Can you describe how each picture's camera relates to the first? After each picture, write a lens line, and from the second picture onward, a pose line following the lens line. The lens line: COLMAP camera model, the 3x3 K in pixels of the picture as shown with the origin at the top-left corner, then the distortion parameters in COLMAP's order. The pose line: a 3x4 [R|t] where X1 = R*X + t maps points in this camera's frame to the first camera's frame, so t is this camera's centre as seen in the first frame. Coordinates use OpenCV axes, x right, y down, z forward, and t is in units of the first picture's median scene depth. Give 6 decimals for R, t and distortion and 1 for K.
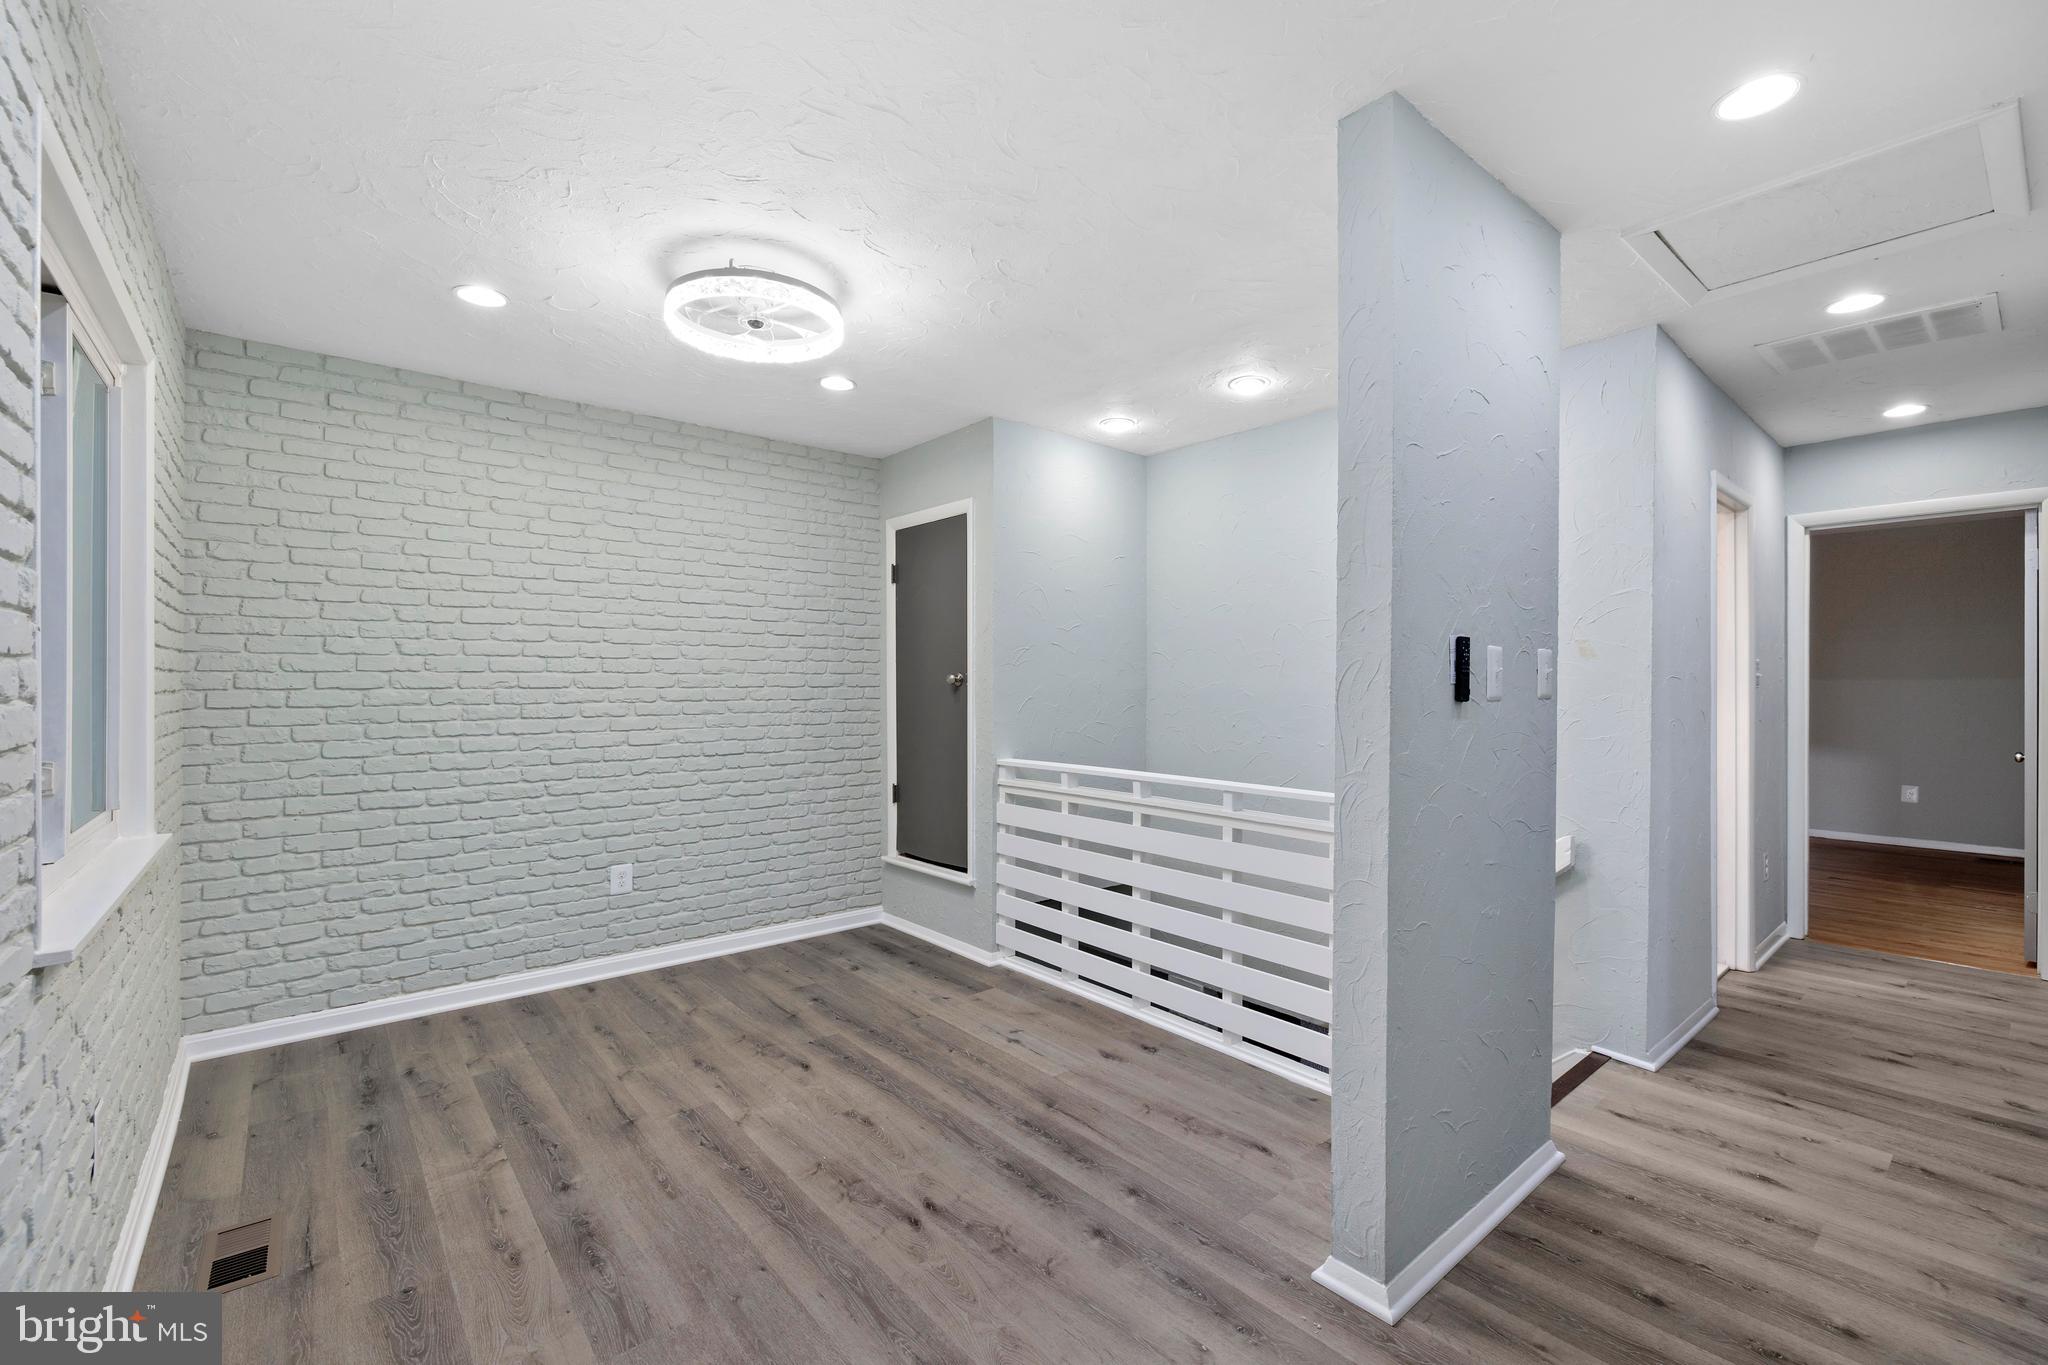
lens RADIAL K [[873.7, 0, 1000.0], [0, 873.7, 679.9], [0, 0, 1]] dist [-0.002205, -0.000427]
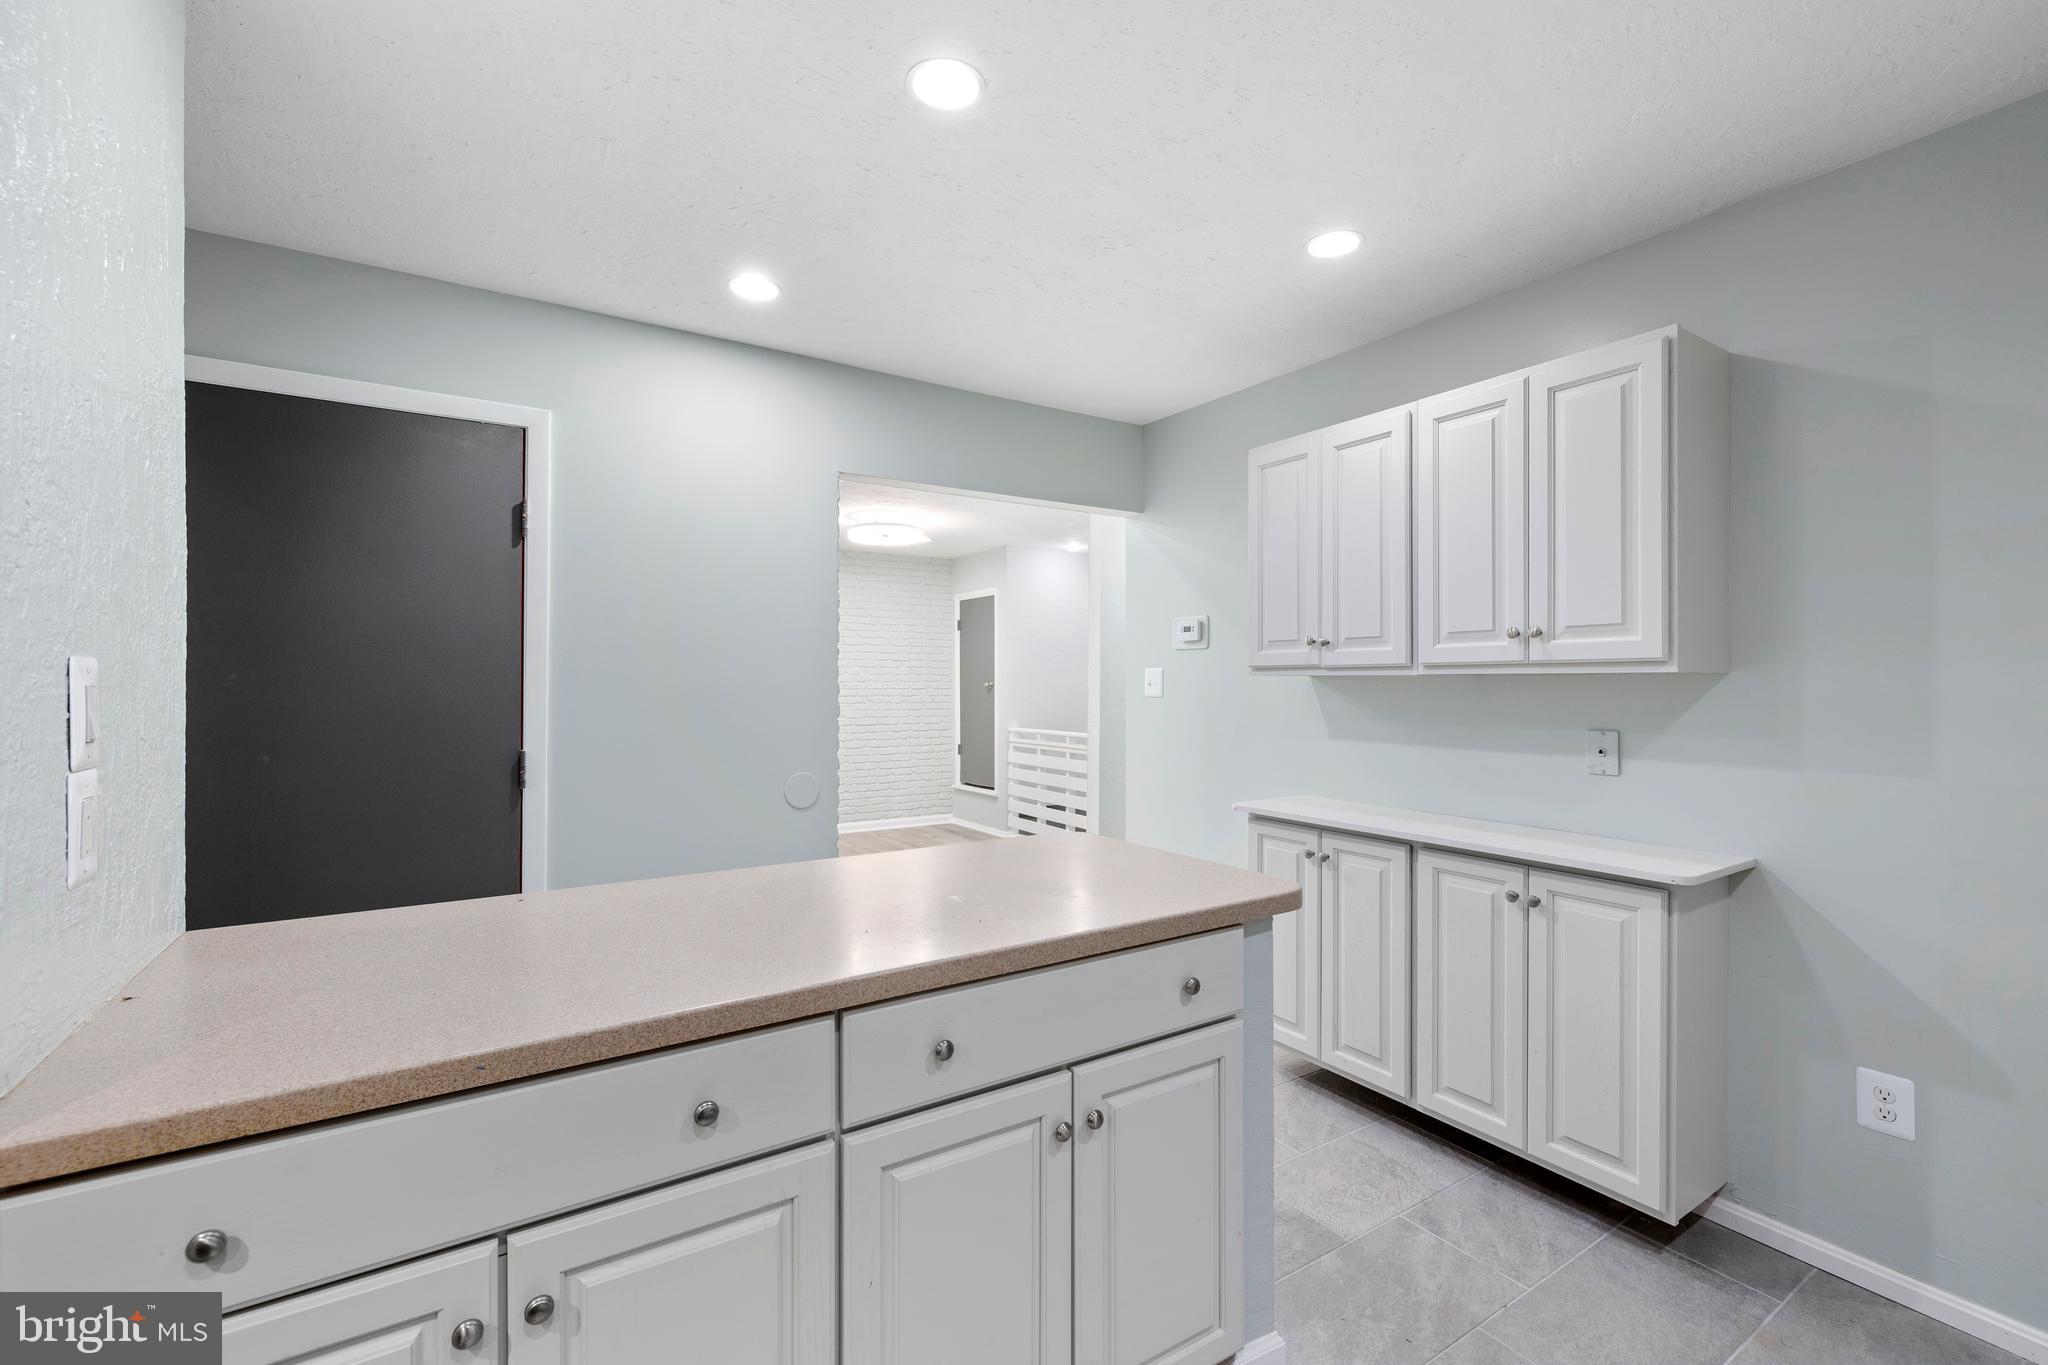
lens RADIAL K [[873.7, 0, 1006.4], [0, 873.7, 682.8], [0, 0, 1]] dist [-0.002205, -0.000427]
pose [[0.992510, 0.001932, -0.122146, 0.235571], [-0.001430, 0.999990, 0.004193, -0.014869], [0.122153, -0.003987, 0.992503, -0.920618]]
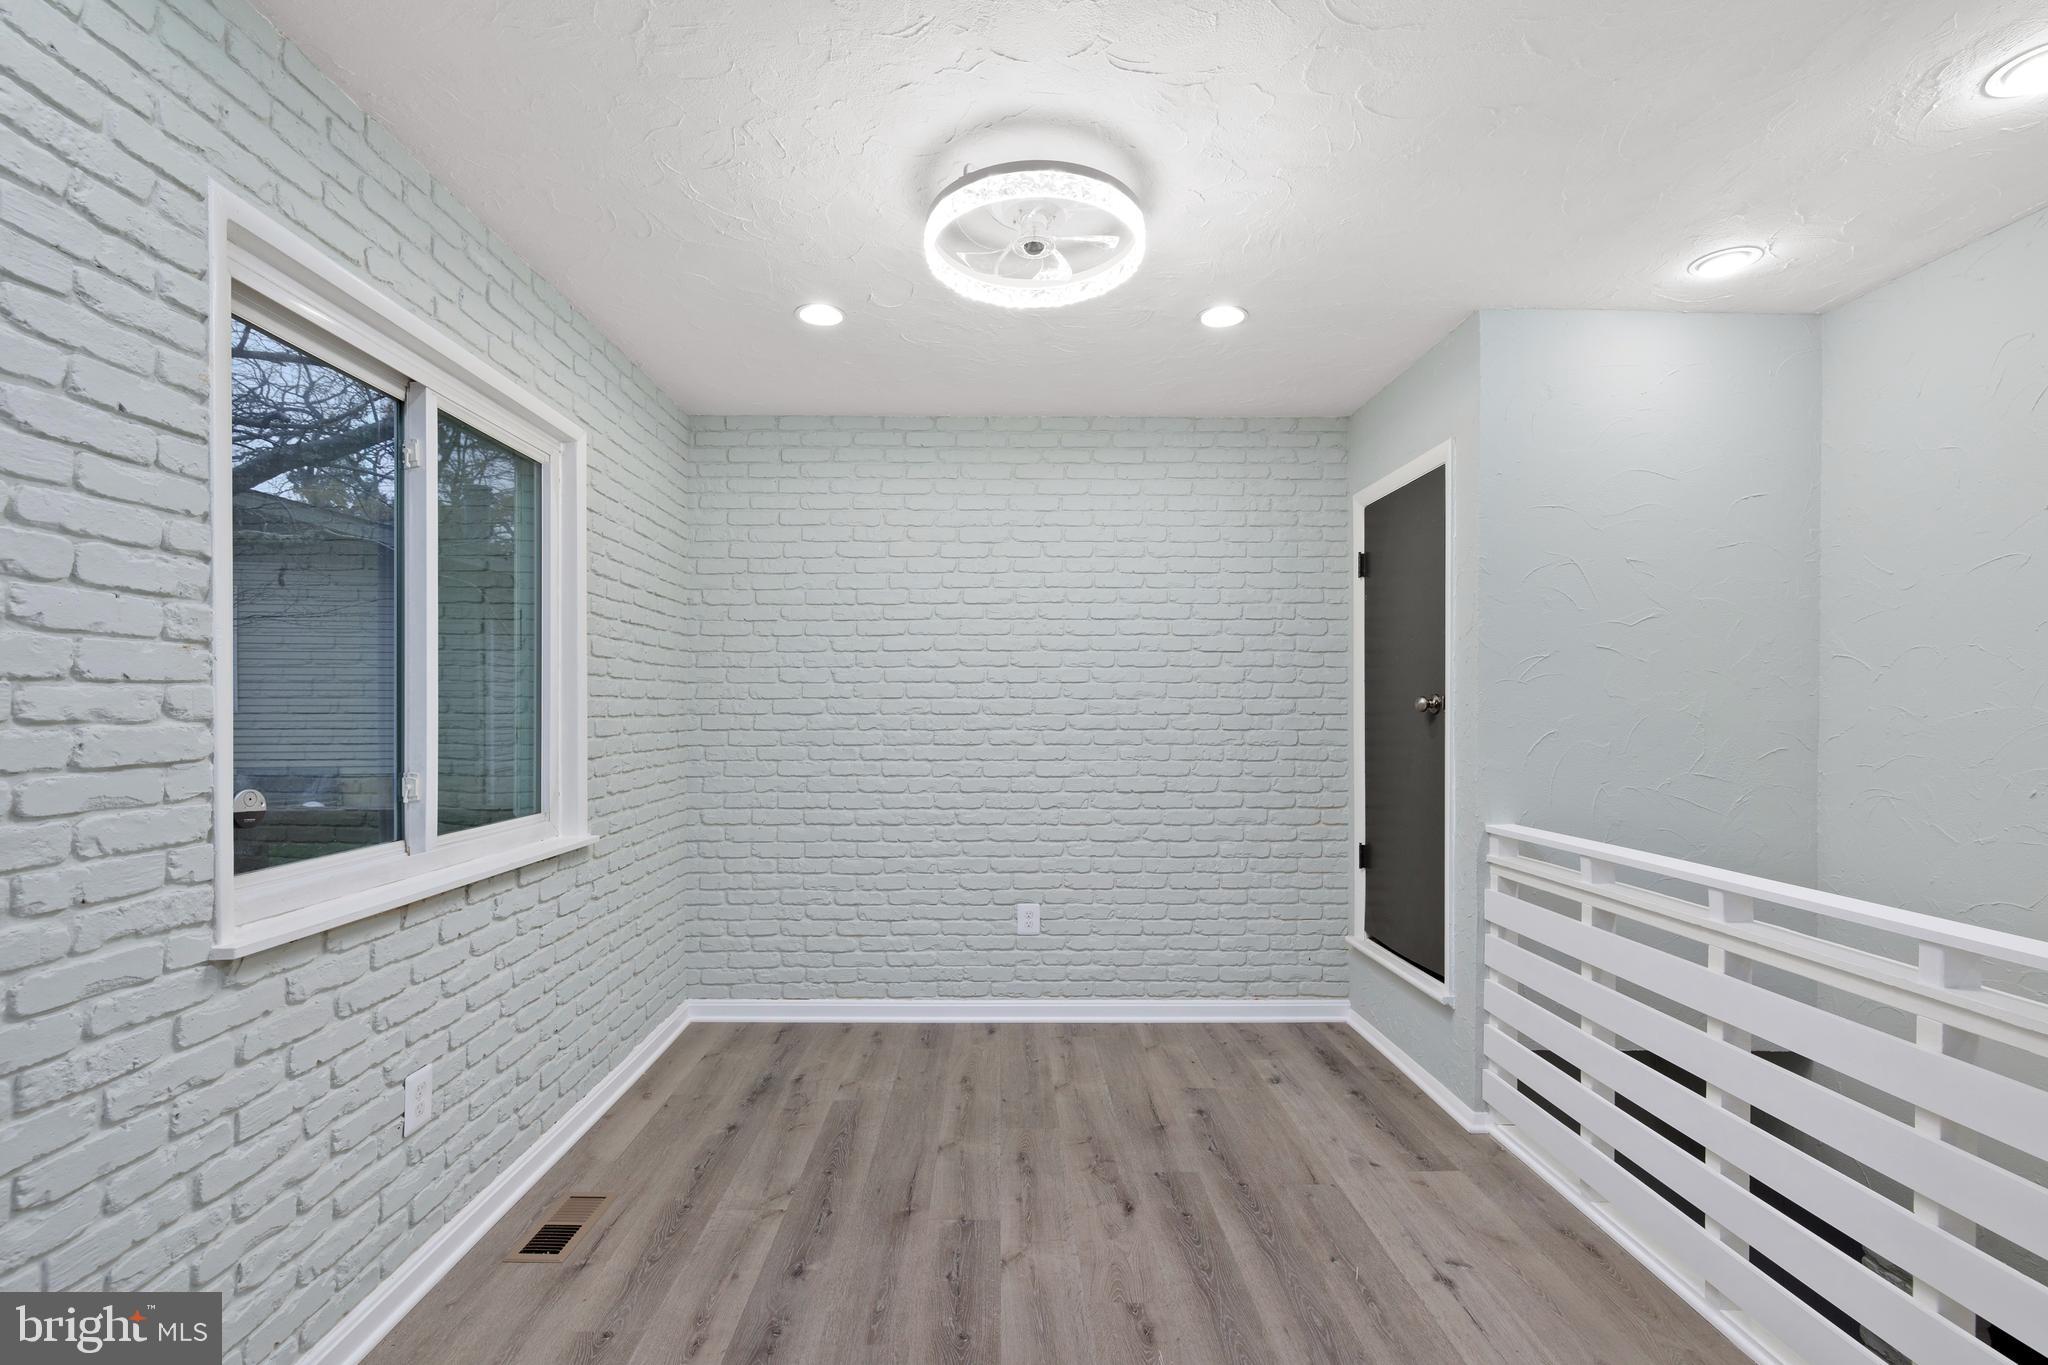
lens RADIAL K [[873.7, 0, 997.0], [0, 873.7, 714.7], [0, 0, 1]] dist [-0.002205, -0.000427]
pose [[0.777244, 0.004870, -0.629180, 0.133550], [0.000472, 0.999965, 0.008322, 0.001707], [0.629199, -0.006765, 0.777215, 0.265236]]
